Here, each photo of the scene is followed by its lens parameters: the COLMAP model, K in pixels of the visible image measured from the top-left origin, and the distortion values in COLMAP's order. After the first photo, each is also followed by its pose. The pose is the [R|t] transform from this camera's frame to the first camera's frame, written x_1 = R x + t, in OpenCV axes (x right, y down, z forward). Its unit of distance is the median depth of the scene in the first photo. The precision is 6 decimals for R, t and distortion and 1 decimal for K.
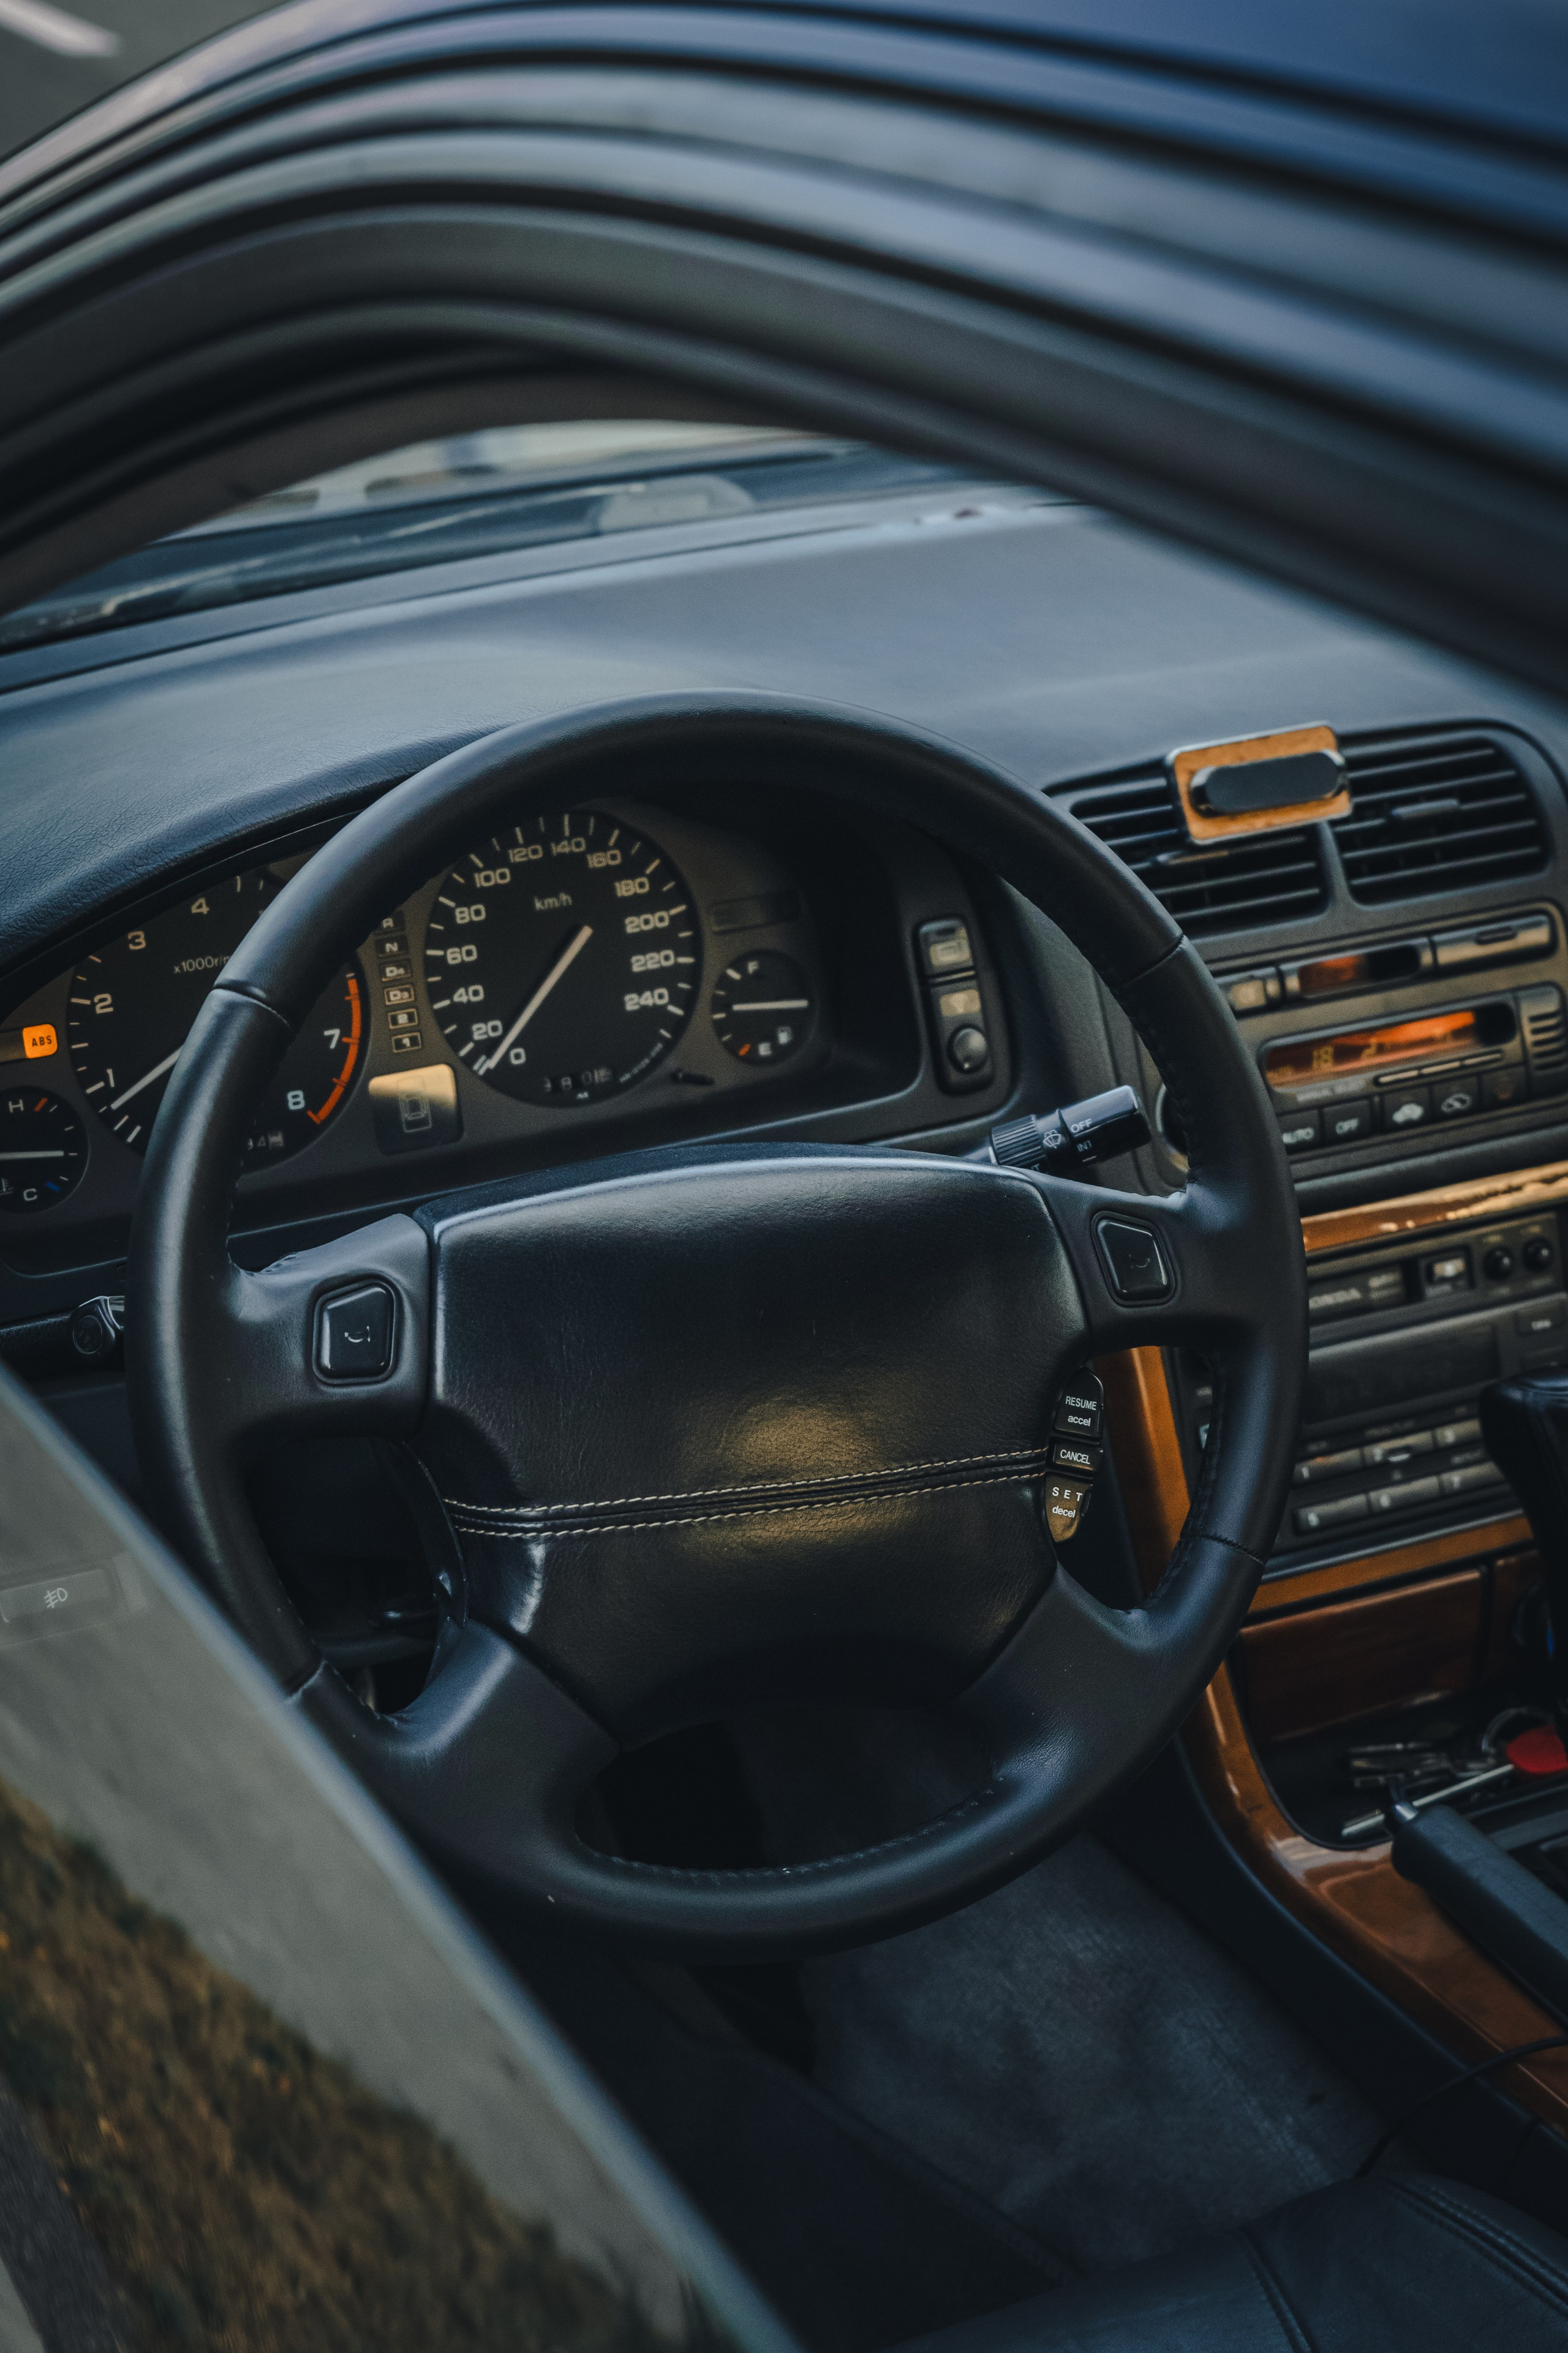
lens RADIAL K [[3620.8, 0, 784.0], [0, 3620.8, 1176.5], [0, 0, 1]] dist [0.014361, 0.017612]
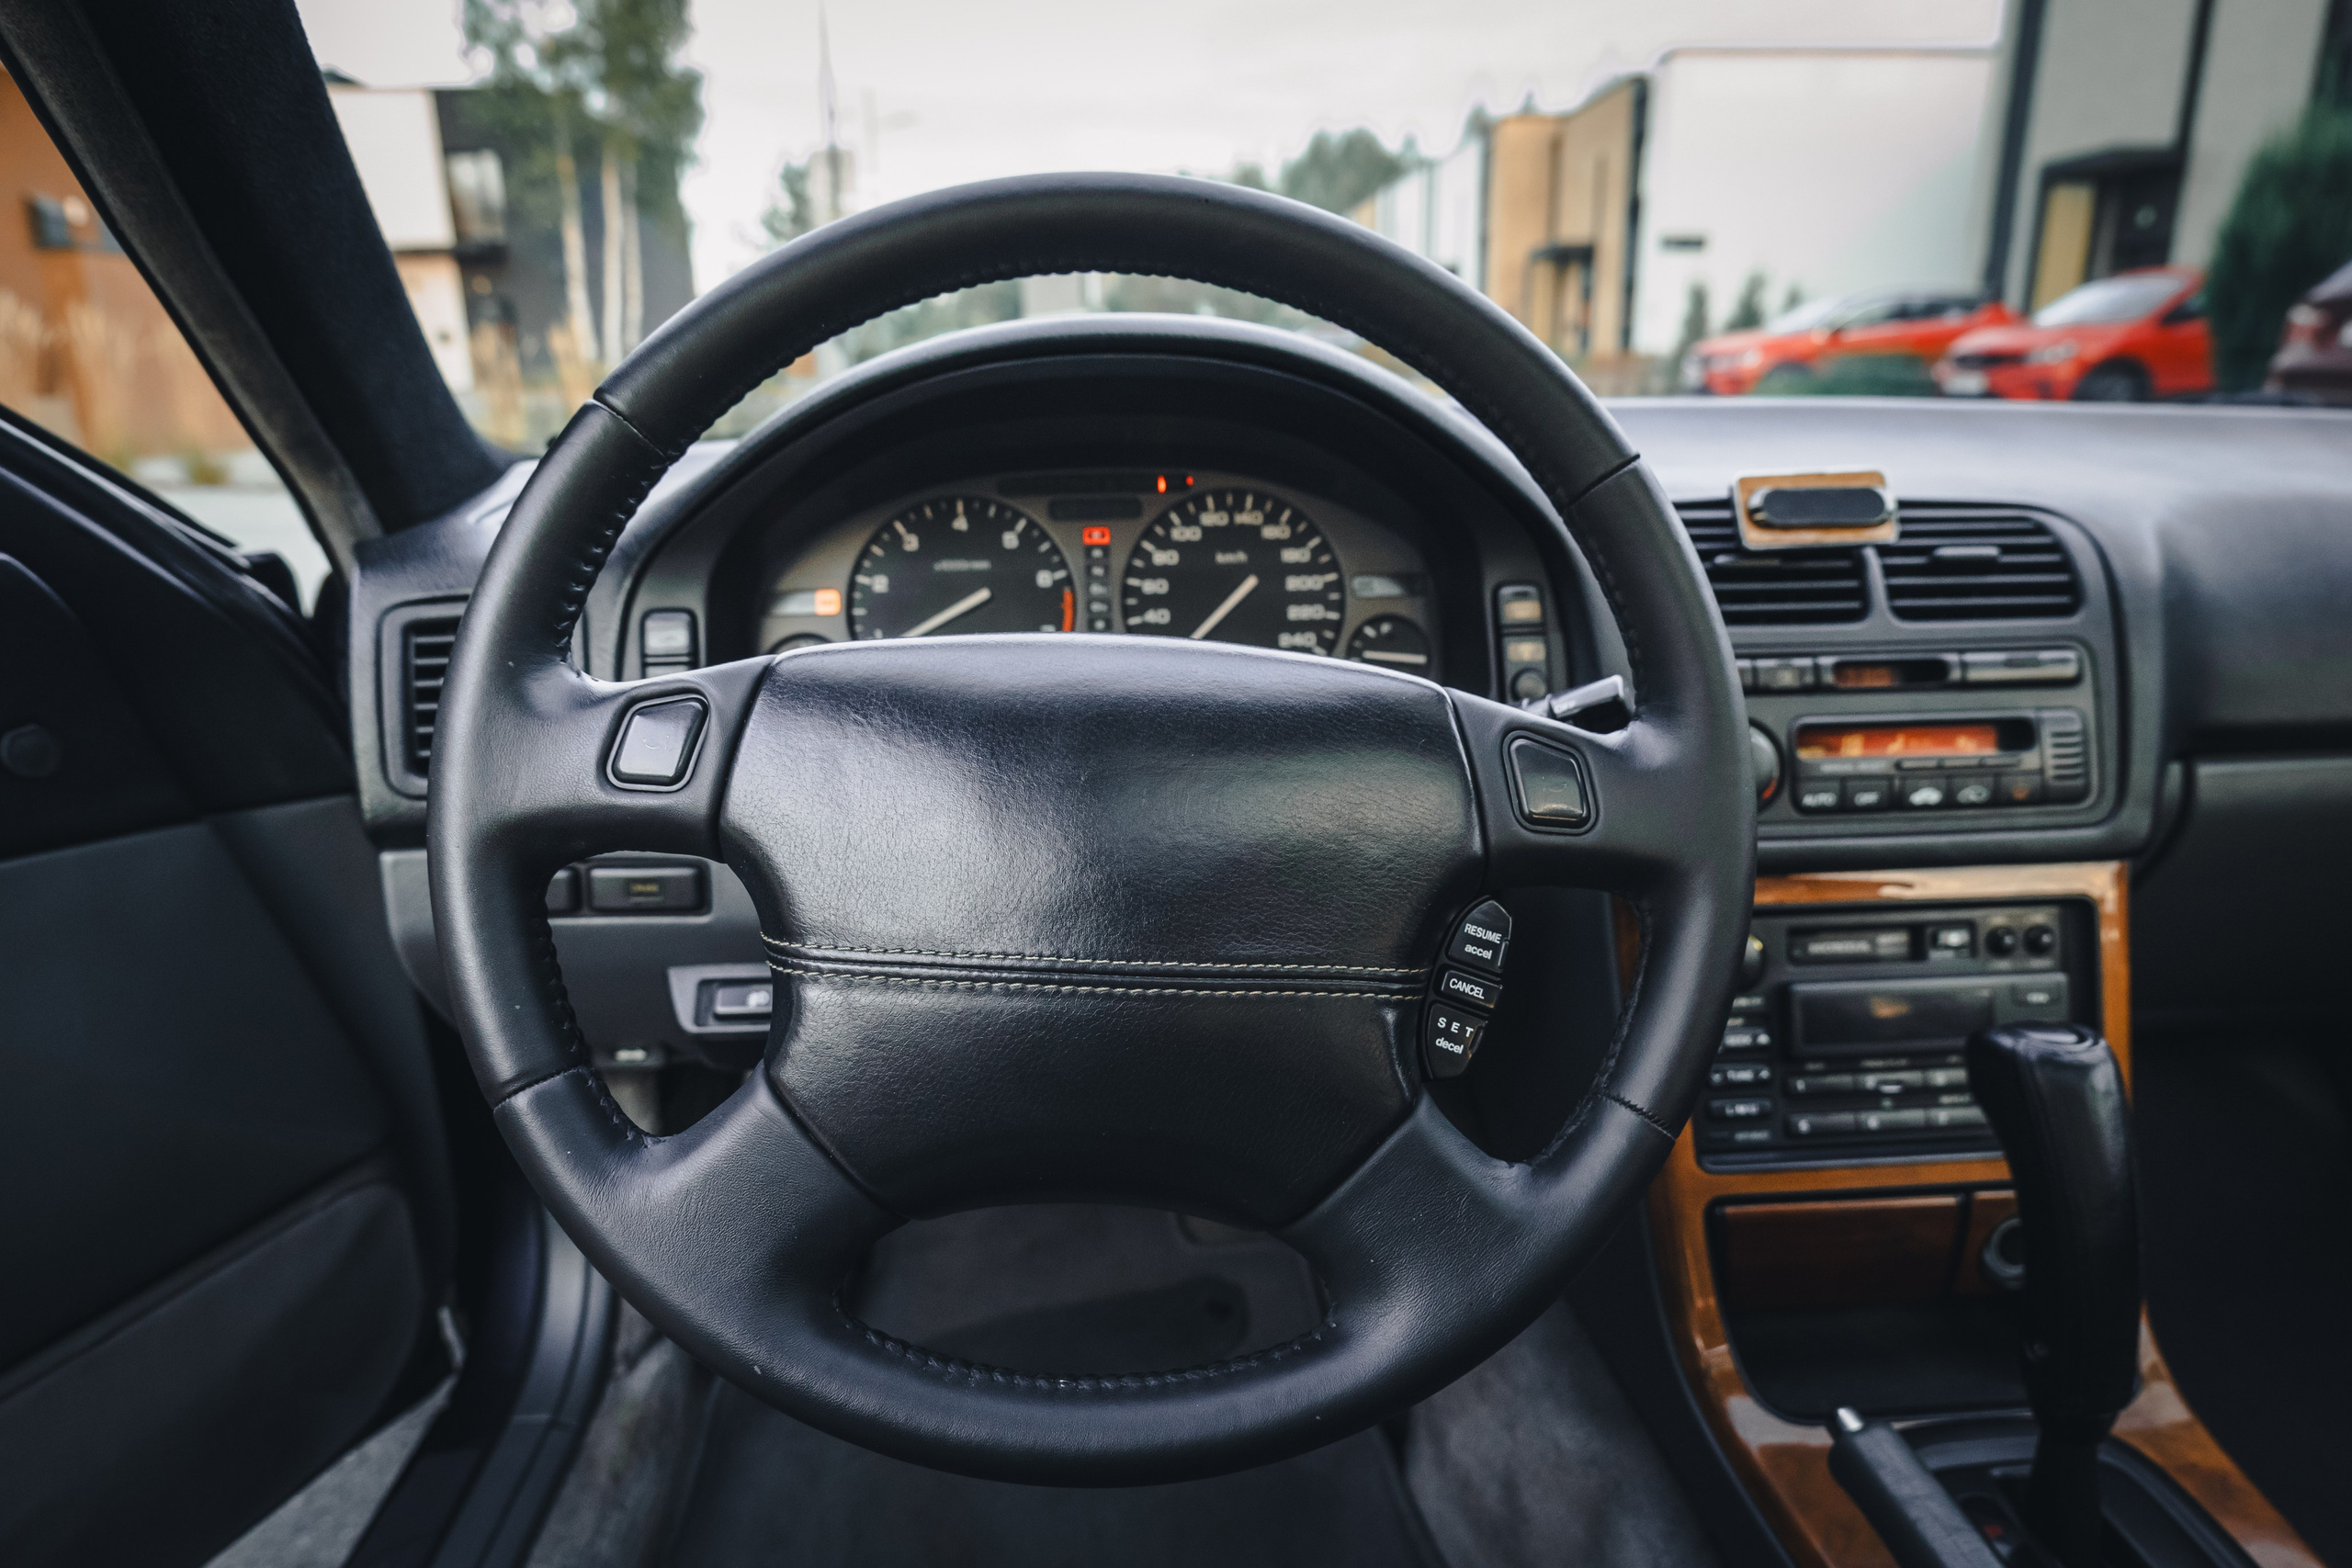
lens RADIAL K [[1415.2, 0, 1176.0], [0, 1415.2, 784.0], [0, 0, 1]] dist [-0.005819, 0.003072]
pose [[0.932505, 0.104416, -0.345734, 0.104170], [-0.141481, 0.986397, -0.083695, 0.052521], [0.332291, 0.126961, 0.934593, 0.491000]]
